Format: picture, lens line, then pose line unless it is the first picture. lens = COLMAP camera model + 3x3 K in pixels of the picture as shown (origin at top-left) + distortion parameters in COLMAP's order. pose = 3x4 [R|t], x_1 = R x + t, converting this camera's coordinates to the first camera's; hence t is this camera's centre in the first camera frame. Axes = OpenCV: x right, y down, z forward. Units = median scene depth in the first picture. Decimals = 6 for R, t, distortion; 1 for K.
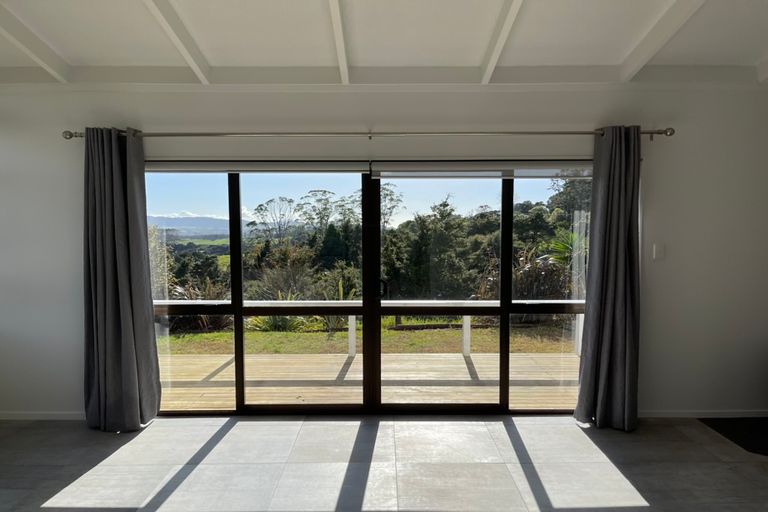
lens RADIAL K [[586.2, 0, 384.8], [0, 586.2, 269.7], [0, 0, 1]] dist [0.055026, -0.082186]
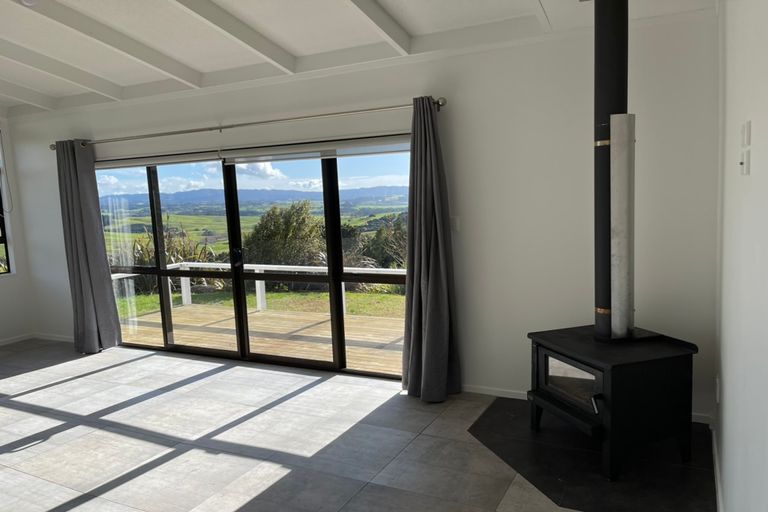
lens RADIAL K [[586.2, 0, 384.8], [0, 586.2, 269.7], [0, 0, 1]] dist [0.055026, -0.082186]
pose [[0.884913, 0.026562, -0.464998, 0.809453], [-0.002216, 0.998601, 0.052827, -0.005742], [0.465751, -0.045717, 0.883734, 0.075020]]
